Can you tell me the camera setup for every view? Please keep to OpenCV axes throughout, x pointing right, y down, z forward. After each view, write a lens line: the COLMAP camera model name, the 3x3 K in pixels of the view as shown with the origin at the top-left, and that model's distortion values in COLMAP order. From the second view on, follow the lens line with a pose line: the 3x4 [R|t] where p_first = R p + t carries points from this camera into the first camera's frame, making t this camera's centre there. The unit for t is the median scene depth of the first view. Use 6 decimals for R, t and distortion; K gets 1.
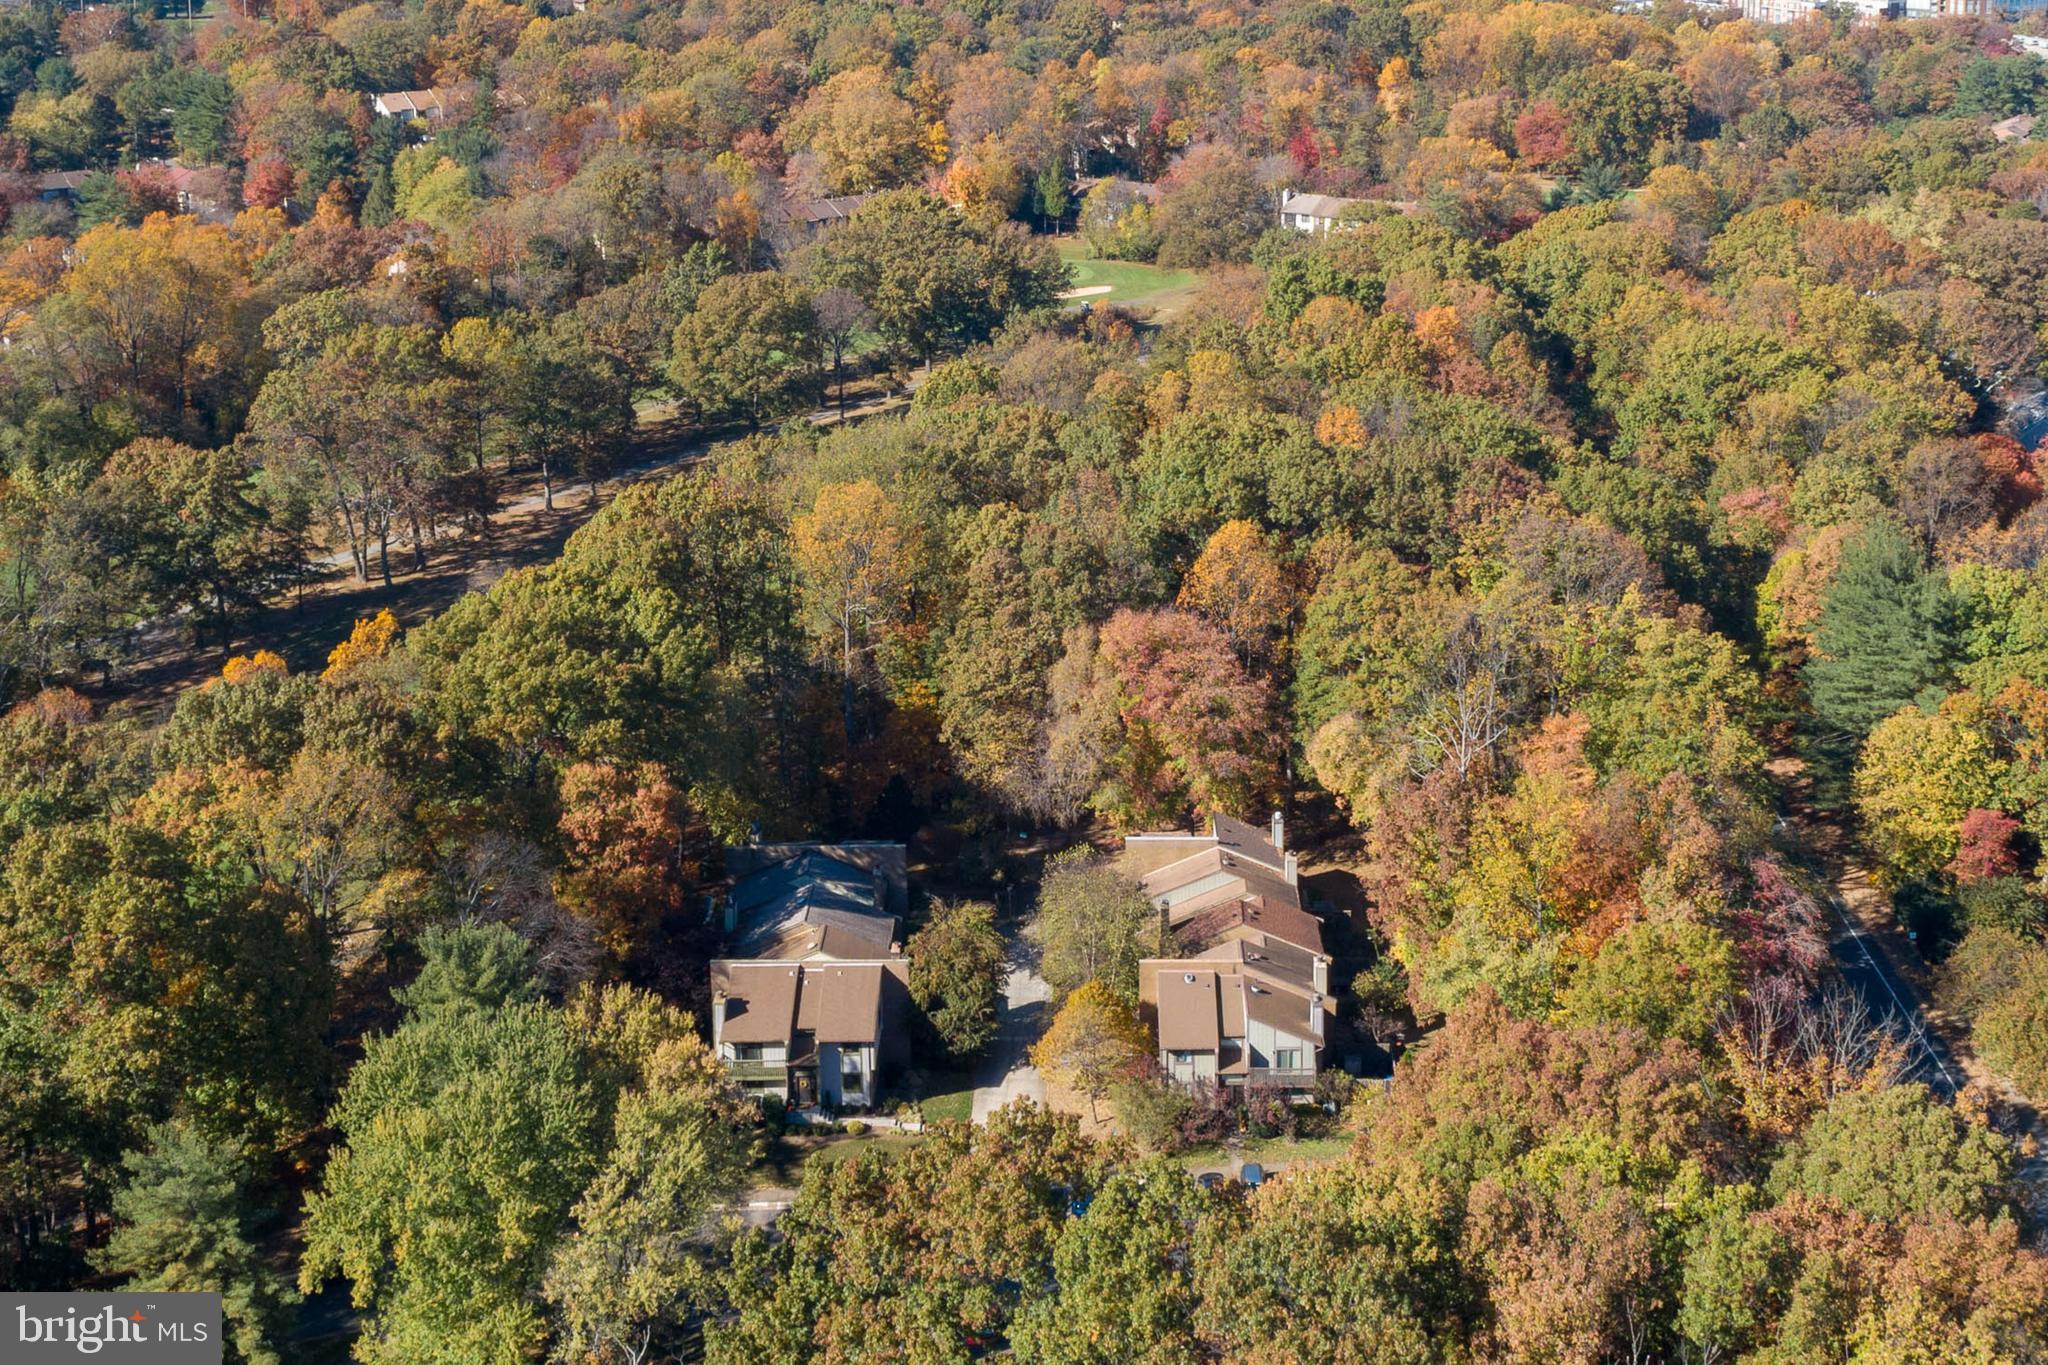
lens RADIAL K [[1508.7, 0, 1009.8], [0, 1508.7, 691.9], [0, 0, 1]] dist [-0.007316, 0.001865]
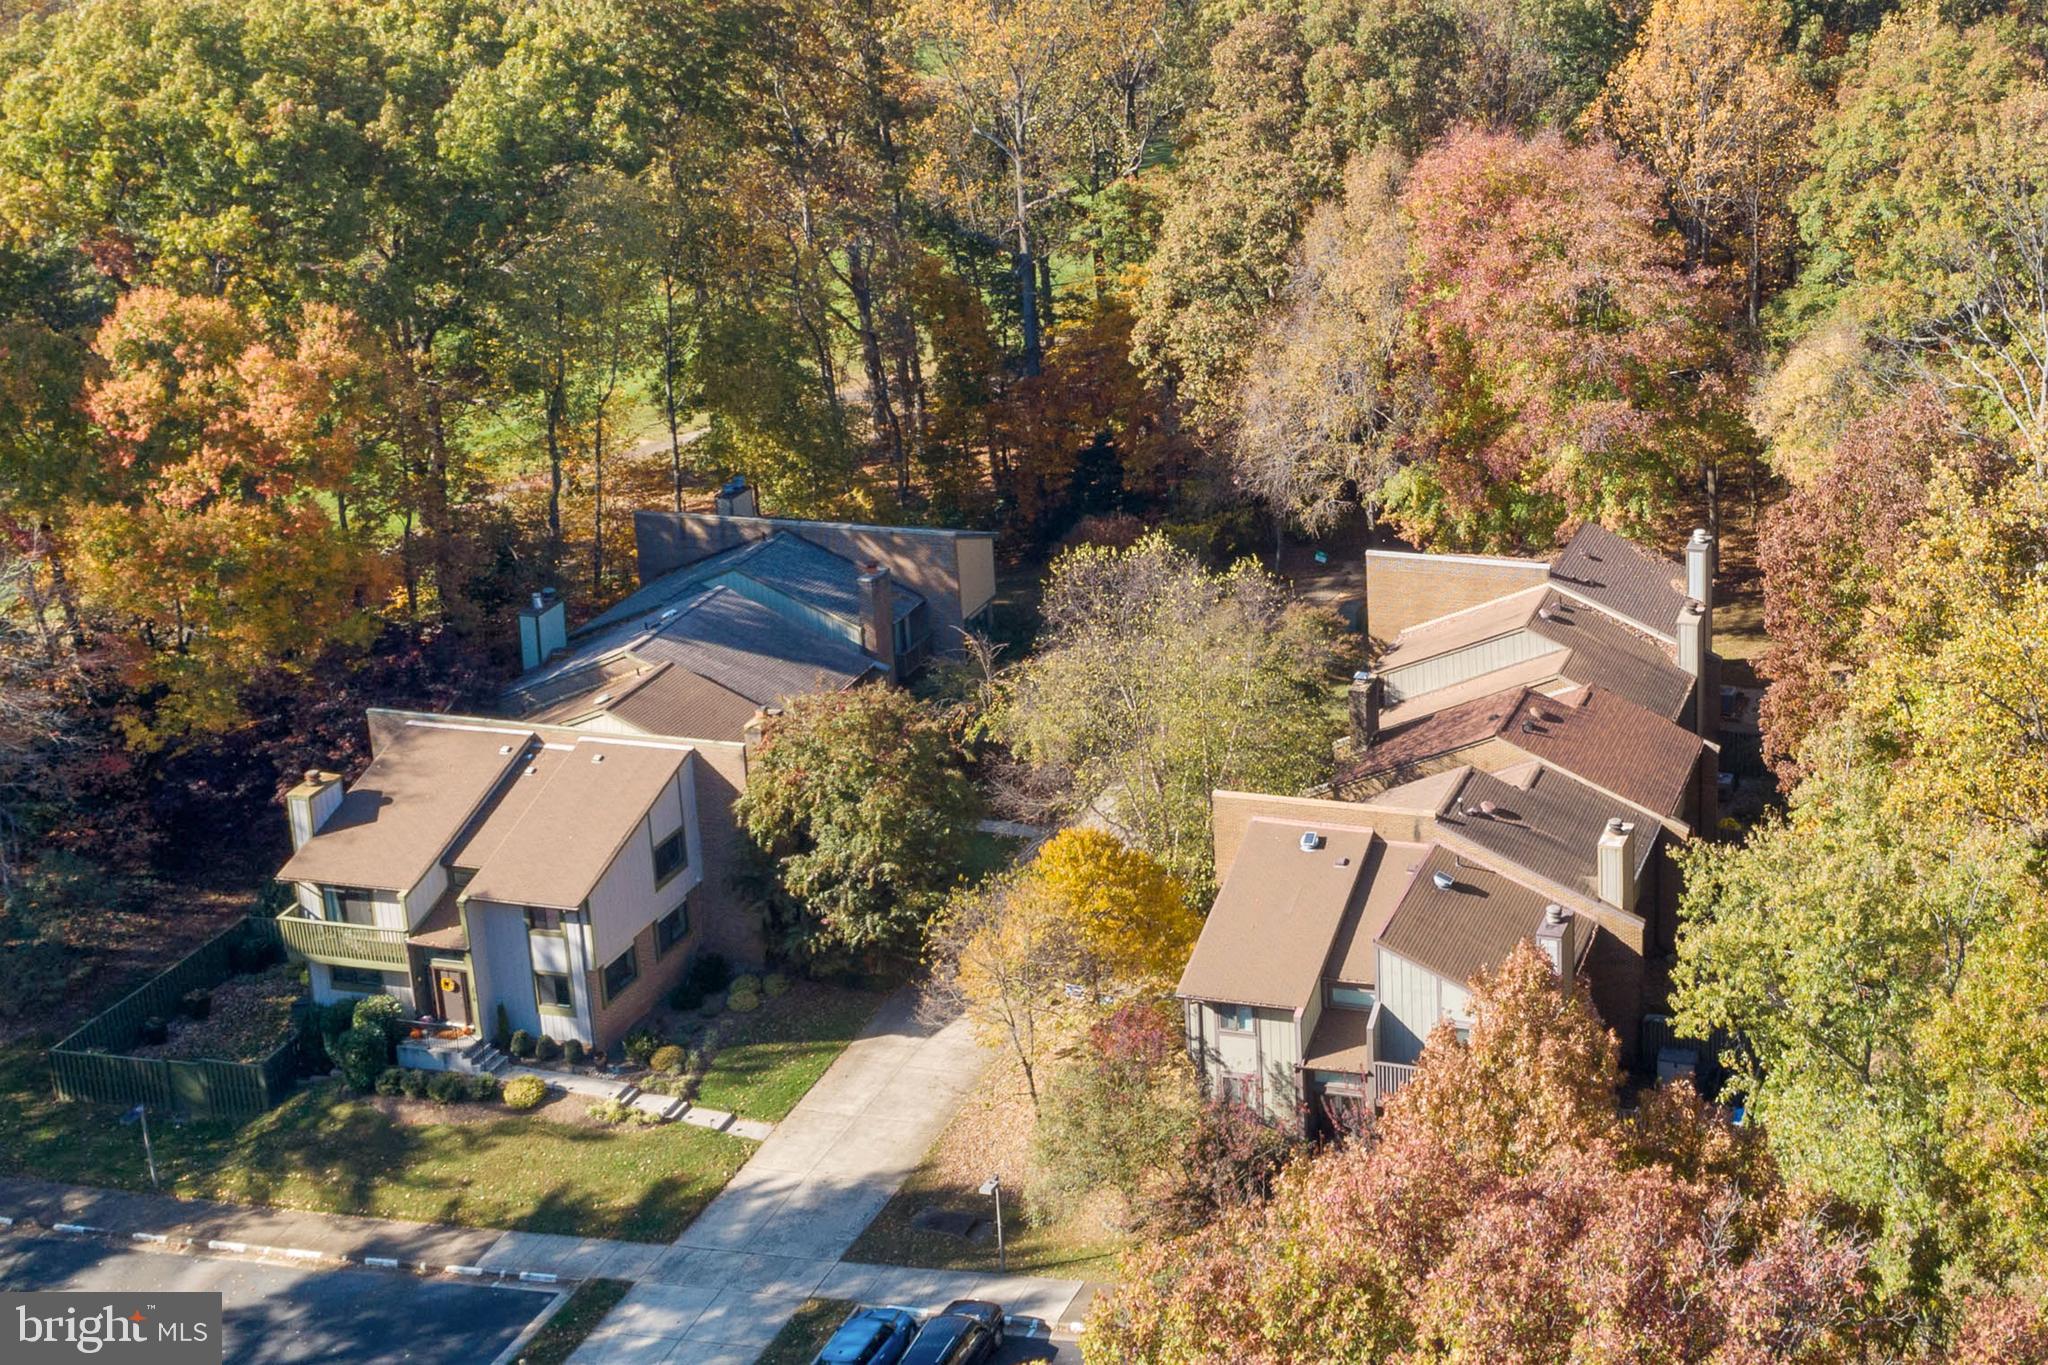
lens RADIAL K [[2478.2, 0, 1031.1], [0, 2478.2, 678.0], [0, 0, 1]] dist [-0.035381, 0.000000]
pose [[0.987294, 0.085166, -0.134153, 0.116057], [-0.065782, 0.987559, 0.142826, 0.041268], [0.144648, -0.132186, 0.980614, 0.257618]]
